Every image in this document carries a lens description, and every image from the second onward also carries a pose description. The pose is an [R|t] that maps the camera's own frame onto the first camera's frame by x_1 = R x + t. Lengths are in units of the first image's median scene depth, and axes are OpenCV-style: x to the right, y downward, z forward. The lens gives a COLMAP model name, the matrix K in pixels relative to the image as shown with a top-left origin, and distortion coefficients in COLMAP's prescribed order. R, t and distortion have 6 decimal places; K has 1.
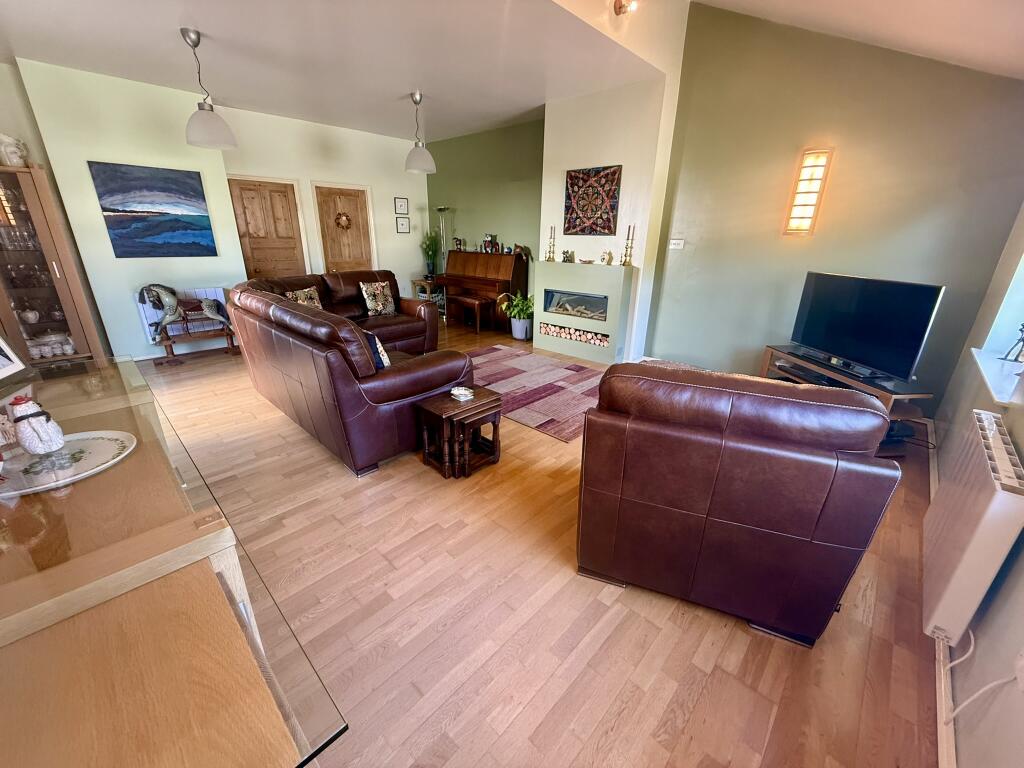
lens RADIAL K [[409.8, 0, 508.4], [0, 409.8, 384.2], [0, 0, 1]] dist [-0.001672, -0.000110]
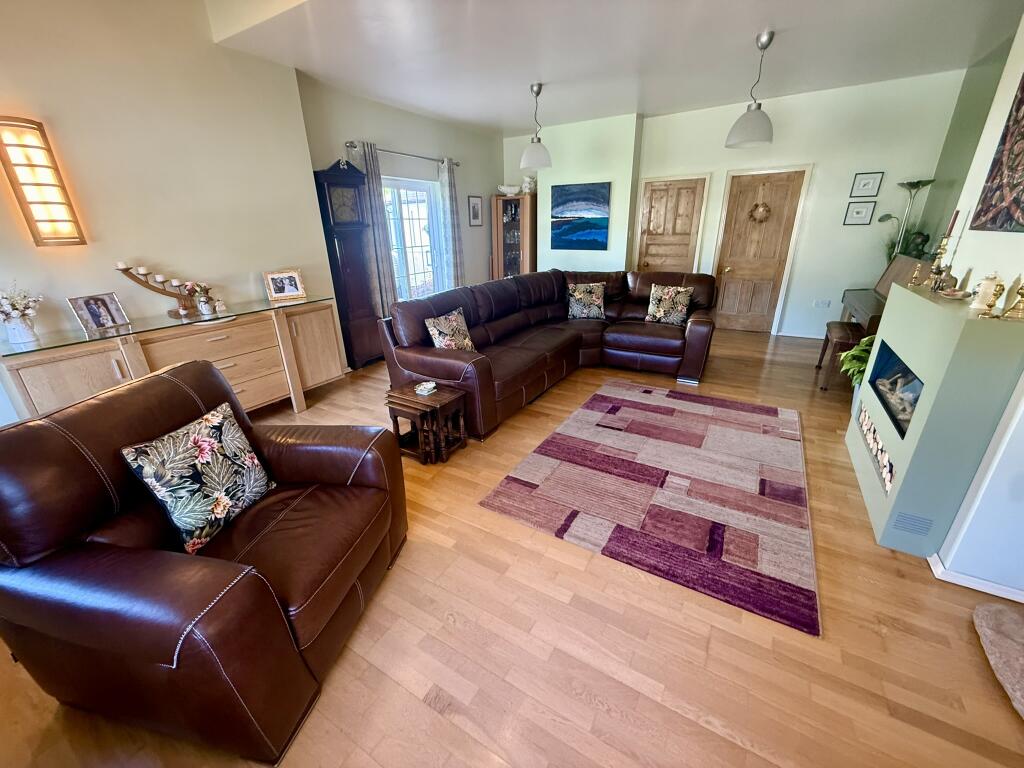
lens RADIAL K [[409.8, 0, 509.8], [0, 409.8, 383.3], [0, 0, 1]] dist [-0.001672, -0.000110]
pose [[0.215818, 0.332658, -0.918020, 0.520262], [-0.313571, 0.913990, 0.257480, -0.189459], [0.924714, 0.232296, 0.301567, 0.495938]]
